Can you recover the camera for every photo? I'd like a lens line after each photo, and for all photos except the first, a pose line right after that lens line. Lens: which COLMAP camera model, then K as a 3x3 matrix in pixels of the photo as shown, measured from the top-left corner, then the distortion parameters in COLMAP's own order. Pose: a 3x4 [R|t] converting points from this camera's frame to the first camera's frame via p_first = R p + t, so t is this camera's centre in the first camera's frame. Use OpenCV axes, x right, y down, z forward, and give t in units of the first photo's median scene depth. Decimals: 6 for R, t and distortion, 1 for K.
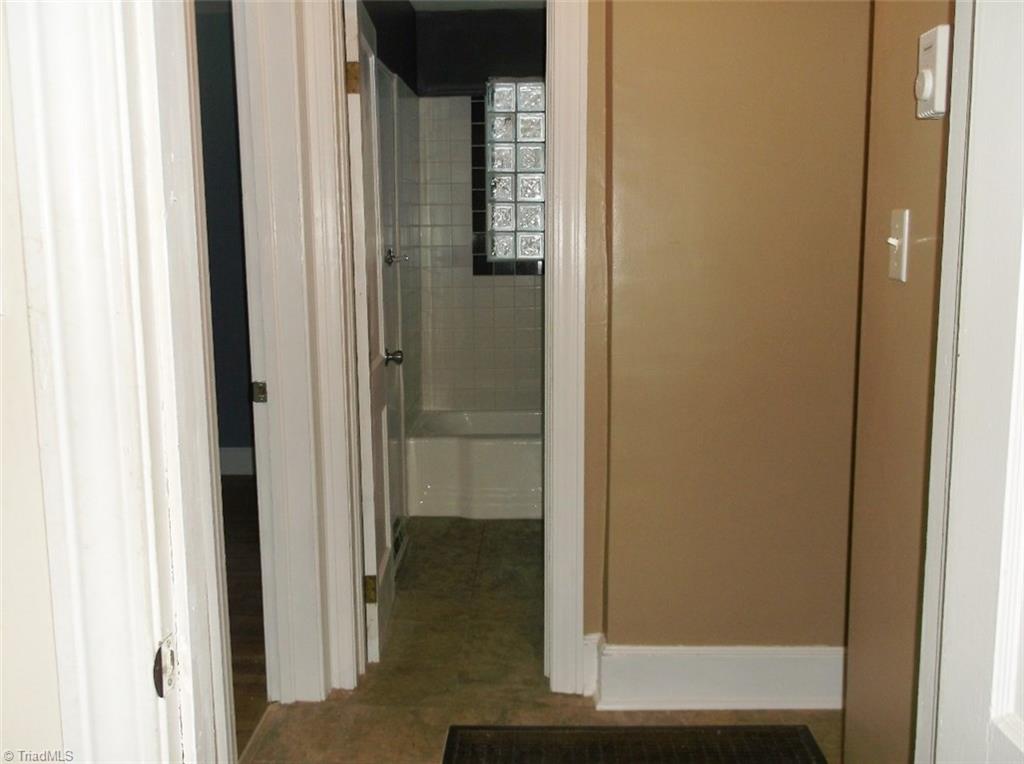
lens RADIAL K [[1013.2, 0, 512.2], [0, 1013.2, 379.3], [0, 0, 1]] dist [0.010342, 0.000000]
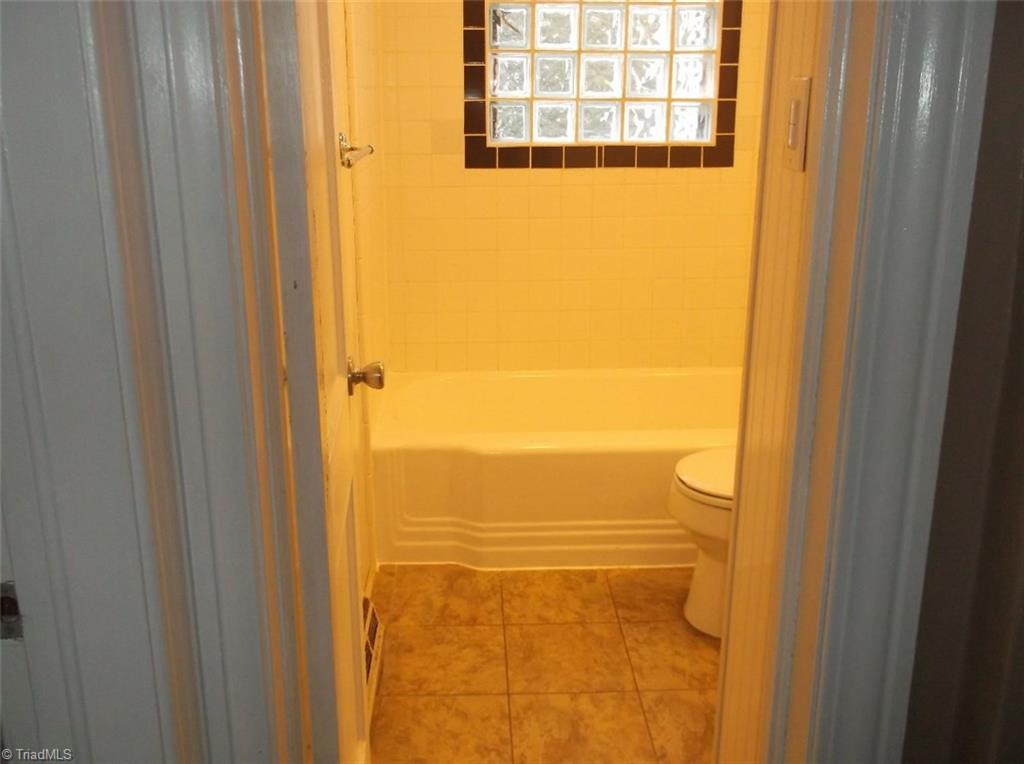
lens RADIAL K [[1013.2, 0, 512.5], [0, 1013.2, 385.7], [0, 0, 1]] dist [0.010342, 0.000000]
pose [[0.997942, -0.010504, 0.063254, -0.059897], [0.001623, 0.990313, 0.138845, -0.065110], [-0.064099, -0.138456, 0.988292, 0.404242]]
